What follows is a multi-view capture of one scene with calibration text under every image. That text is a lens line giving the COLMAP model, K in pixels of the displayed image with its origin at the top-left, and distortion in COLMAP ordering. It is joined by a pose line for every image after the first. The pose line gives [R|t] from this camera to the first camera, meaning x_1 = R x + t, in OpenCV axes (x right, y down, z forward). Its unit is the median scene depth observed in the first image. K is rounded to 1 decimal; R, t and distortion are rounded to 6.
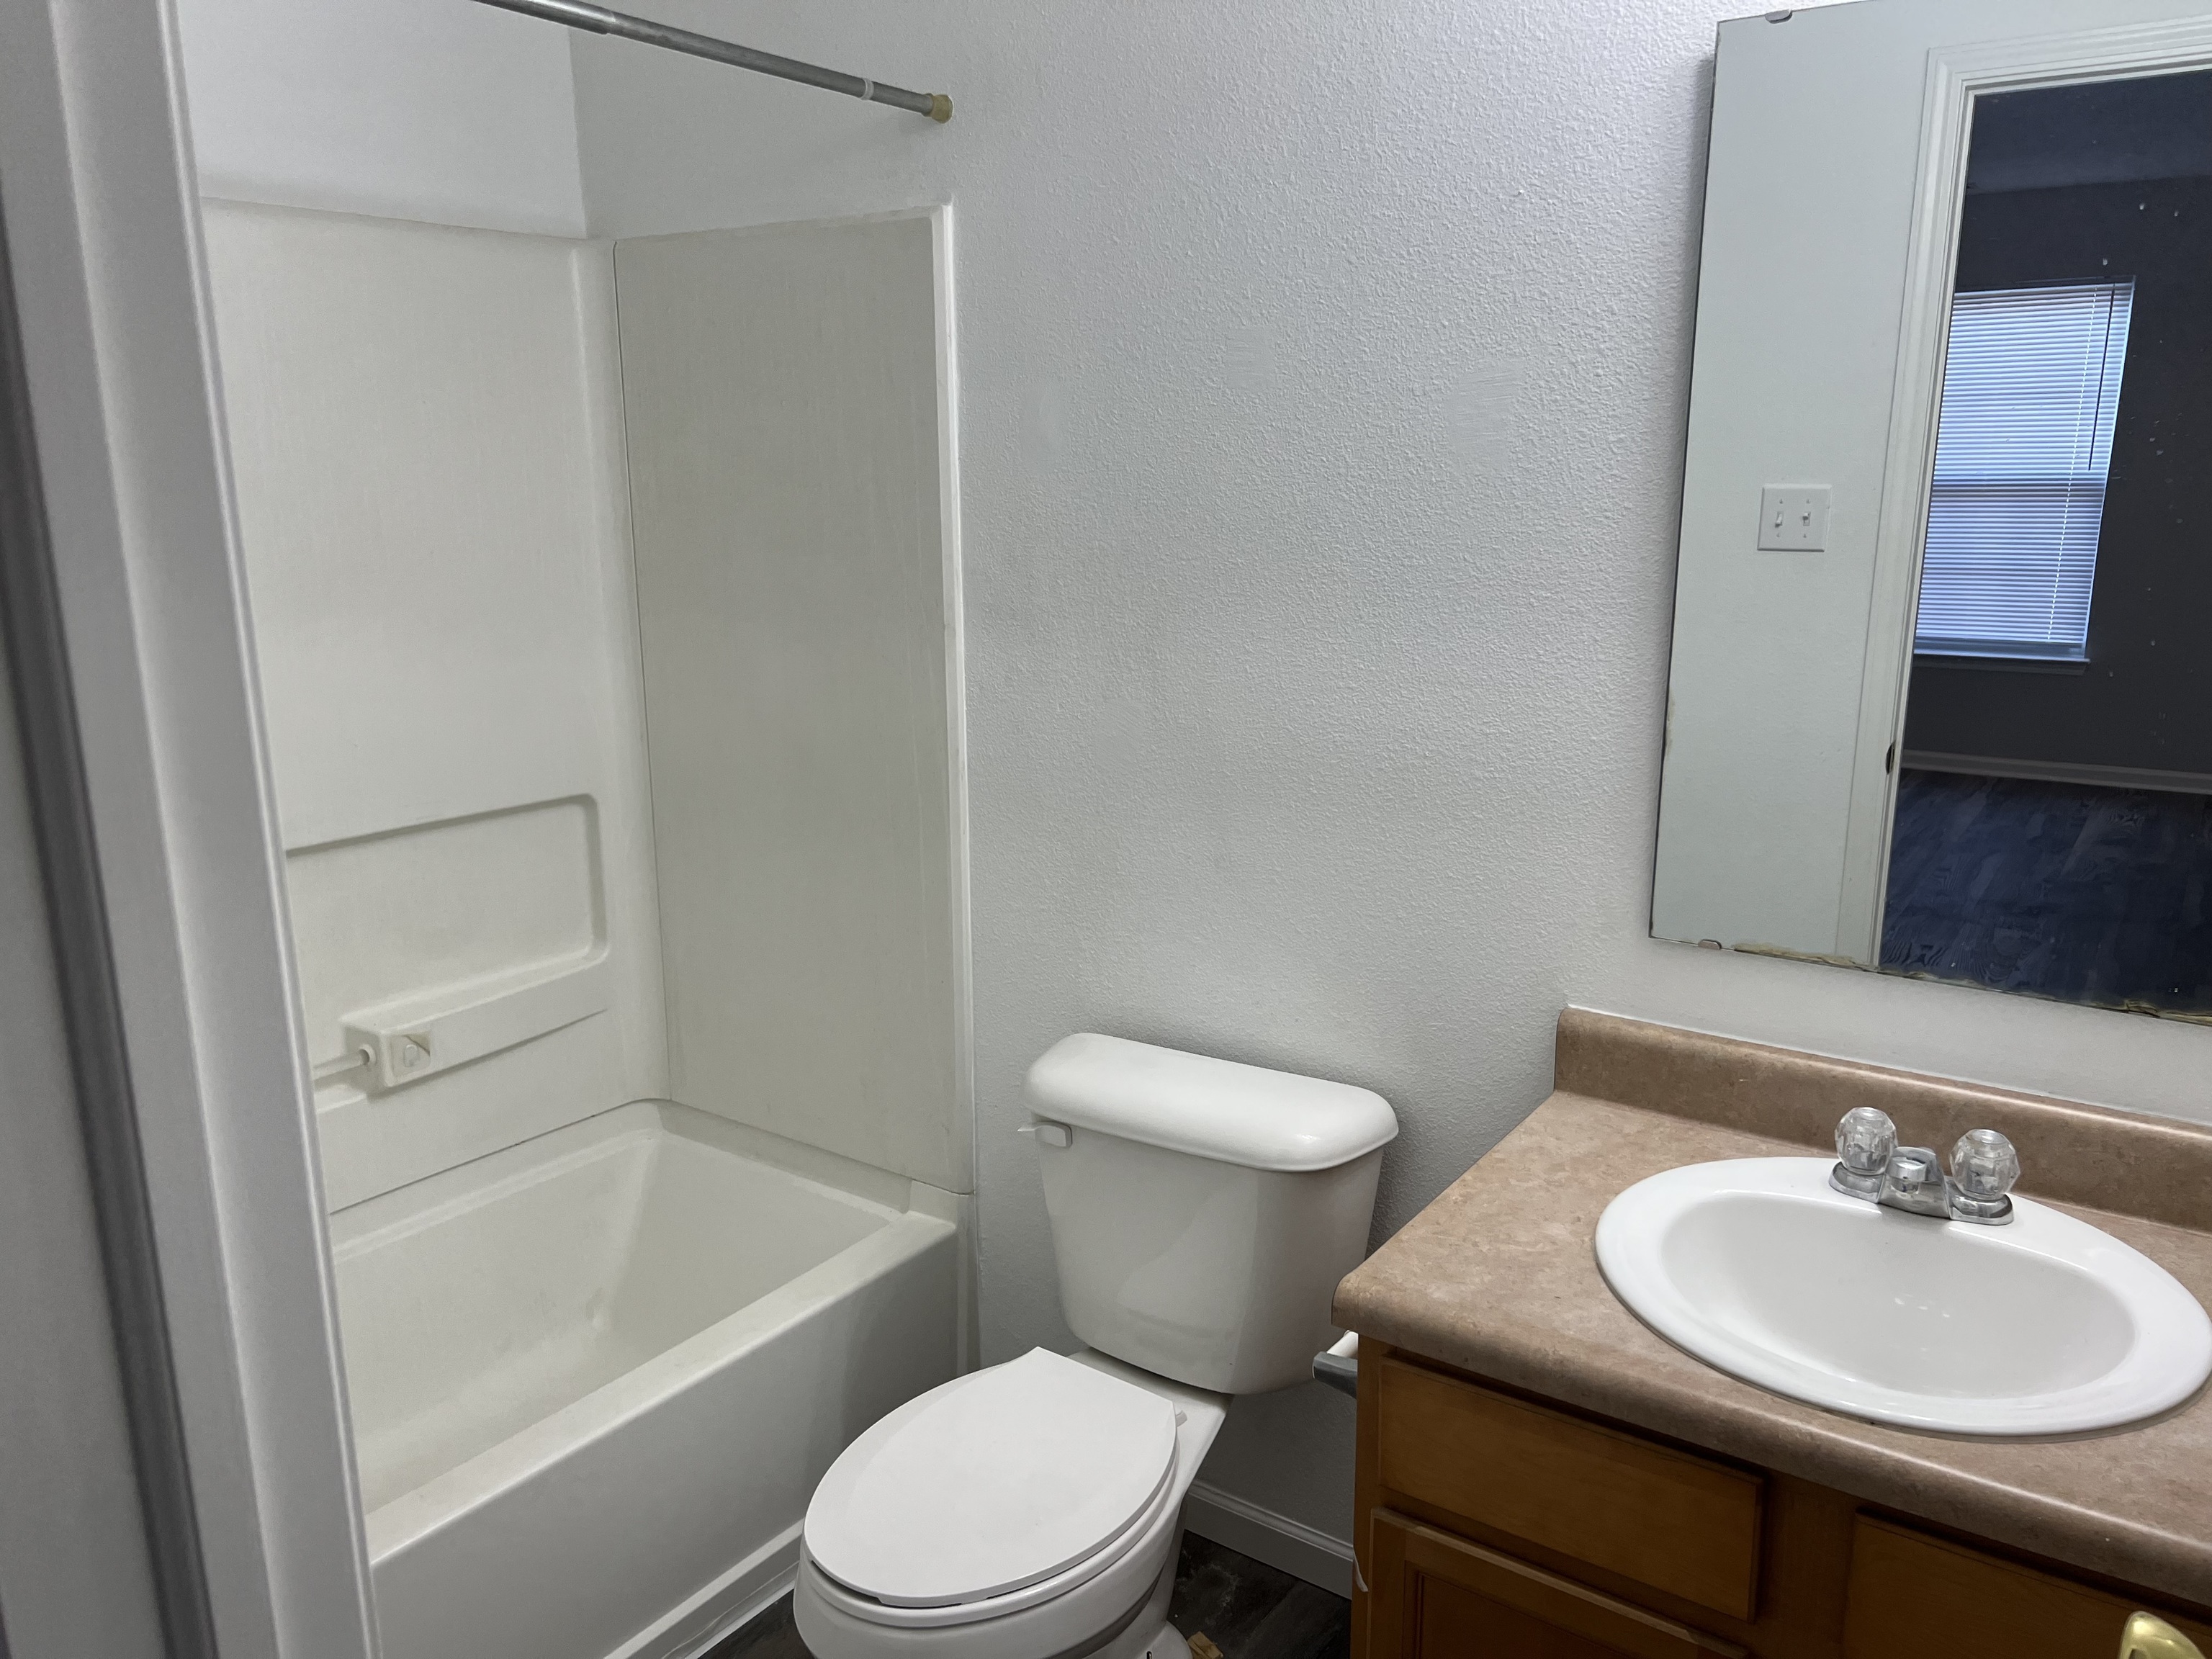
lens RADIAL K [[1632.2, 0, 1106.0], [0, 1632.2, 829.5], [0, 0, 1]] dist [0.073304, -0.123330]
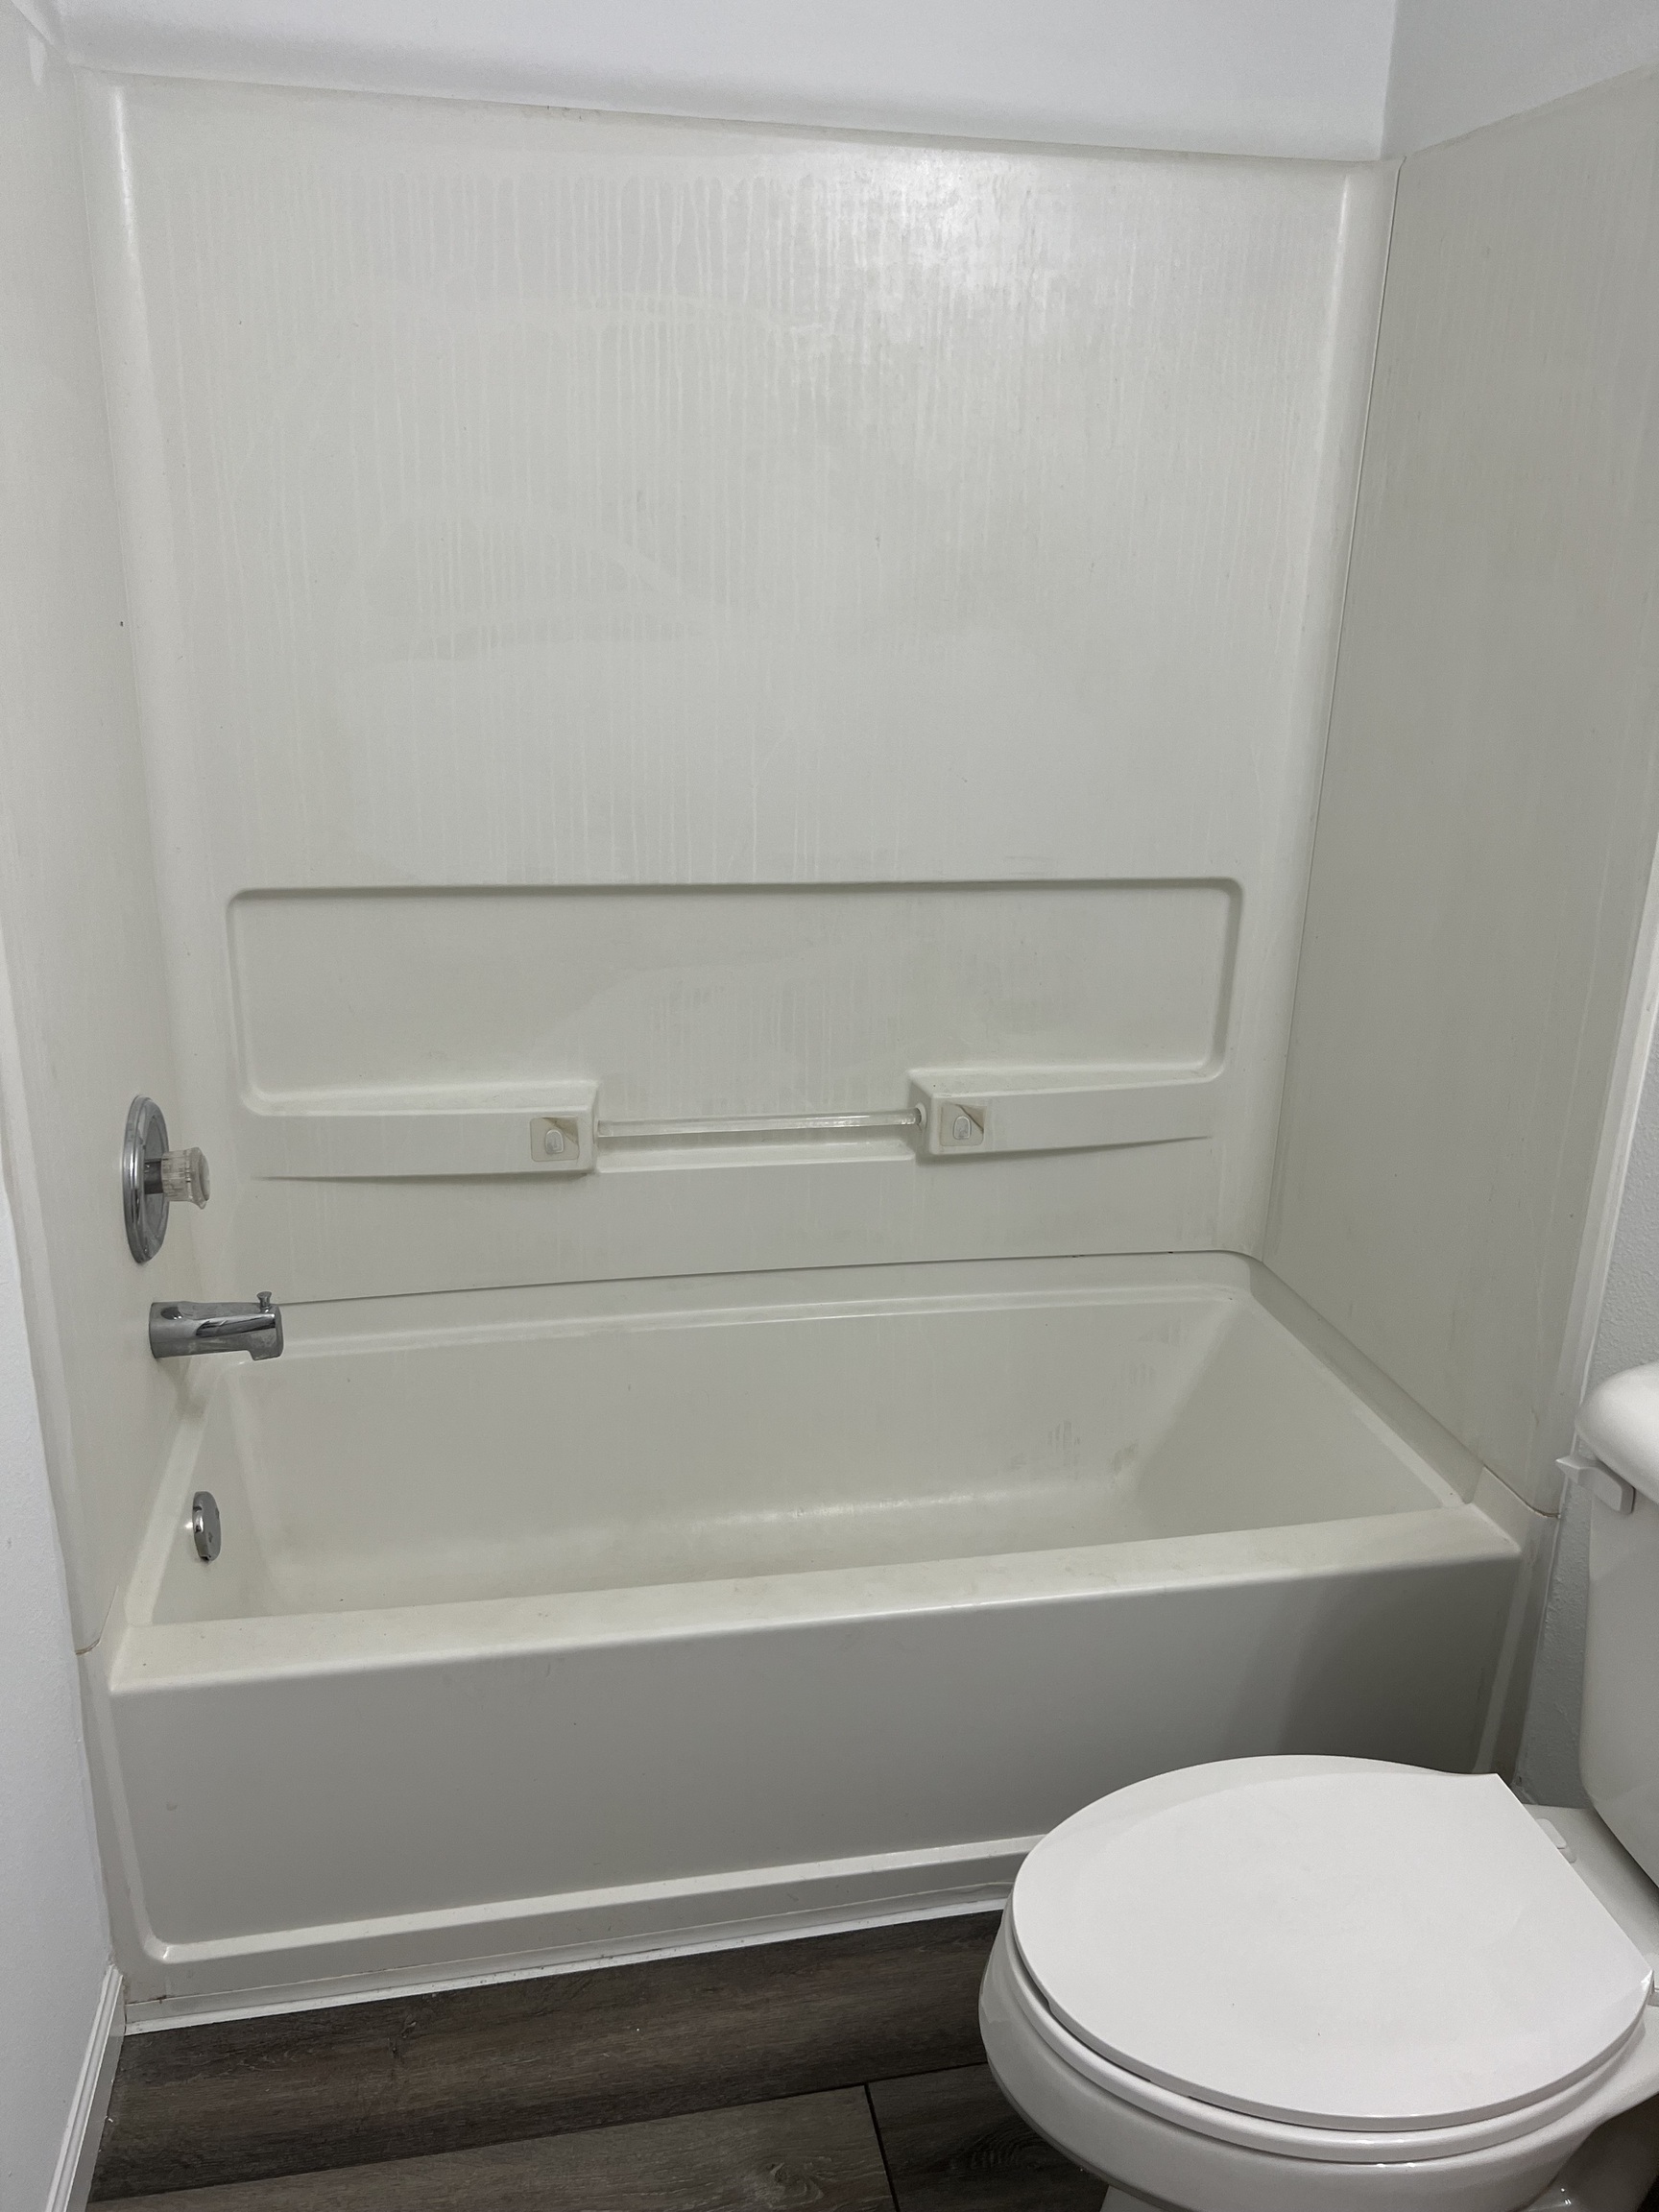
lens RADIAL K [[1632.2, 0, 829.5], [0, 1632.2, 1106.0], [0, 0, 1]] dist [0.073304, -0.123330]
pose [[0.727987, 0.237844, -0.643013, 0.103524], [-0.179147, 0.971302, 0.156454, -0.003776], [0.661771, 0.001298, 0.749705, 0.260602]]
